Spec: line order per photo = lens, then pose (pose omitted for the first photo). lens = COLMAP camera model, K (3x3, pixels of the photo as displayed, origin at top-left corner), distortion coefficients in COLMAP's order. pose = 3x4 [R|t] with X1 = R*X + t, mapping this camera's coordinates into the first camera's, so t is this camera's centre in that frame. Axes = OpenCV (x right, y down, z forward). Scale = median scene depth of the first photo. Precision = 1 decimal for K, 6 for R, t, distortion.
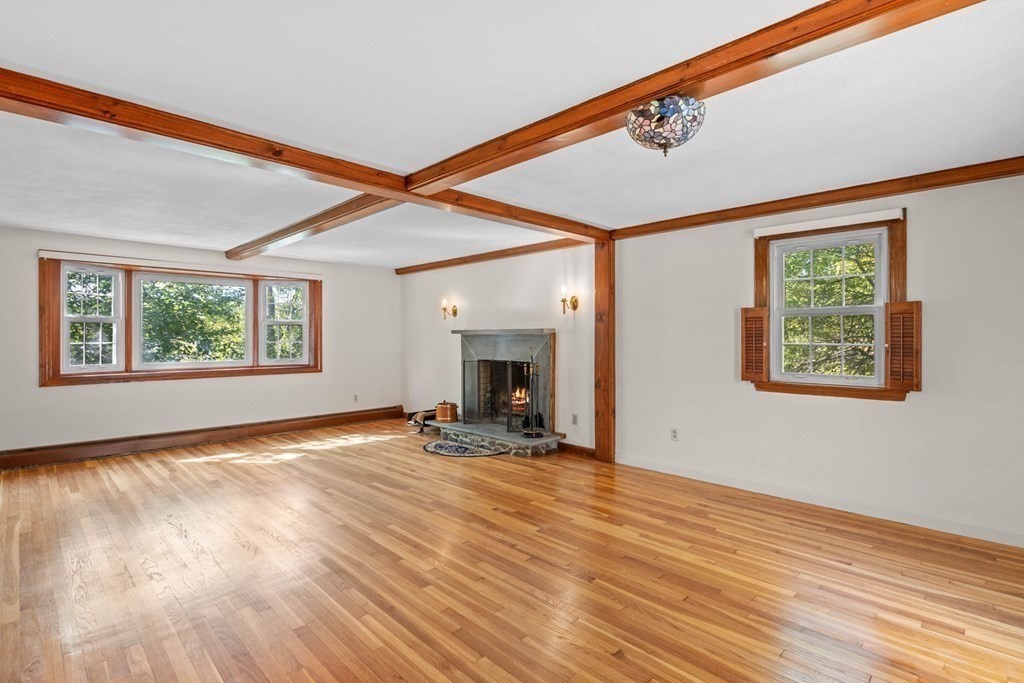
lens RADIAL K [[490.0, 0, 510.1], [0, 490.0, 340.8], [0, 0, 1]] dist [-0.000014, -0.000001]
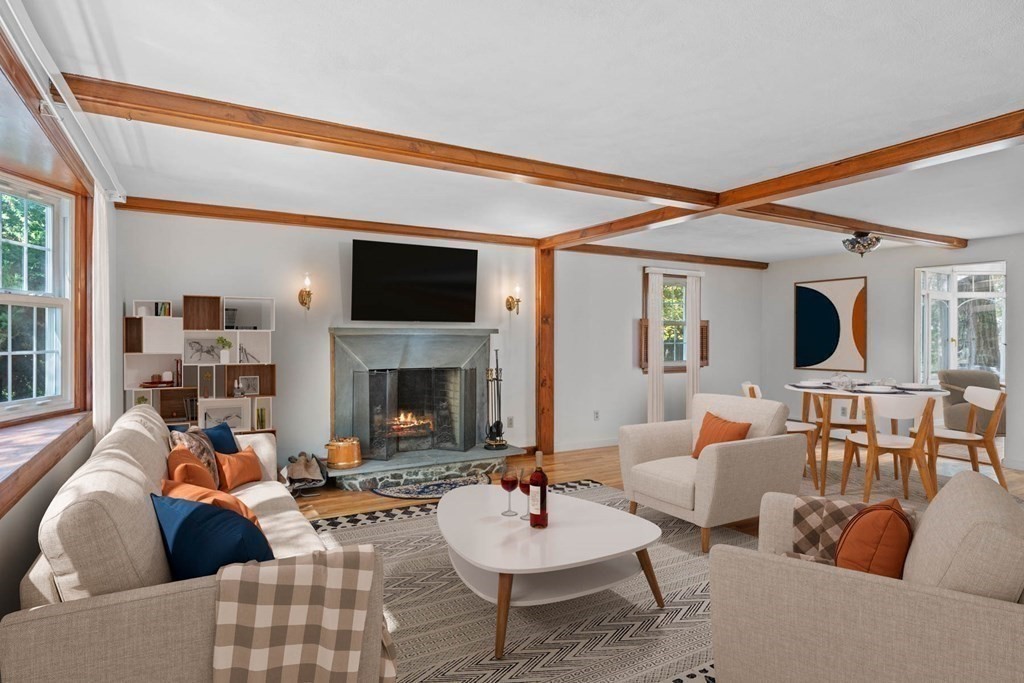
lens RADIAL K [[591.0, 0, 514.1], [0, 591.0, 337.6], [0, 0, 1]] dist [-0.012000, -0.003447]
pose [[0.253326, -0.003192, 0.967376, -0.982540], [0.004373, 0.999988, 0.002155, -0.010621], [-0.967371, 0.003684, 0.253337, 0.678812]]
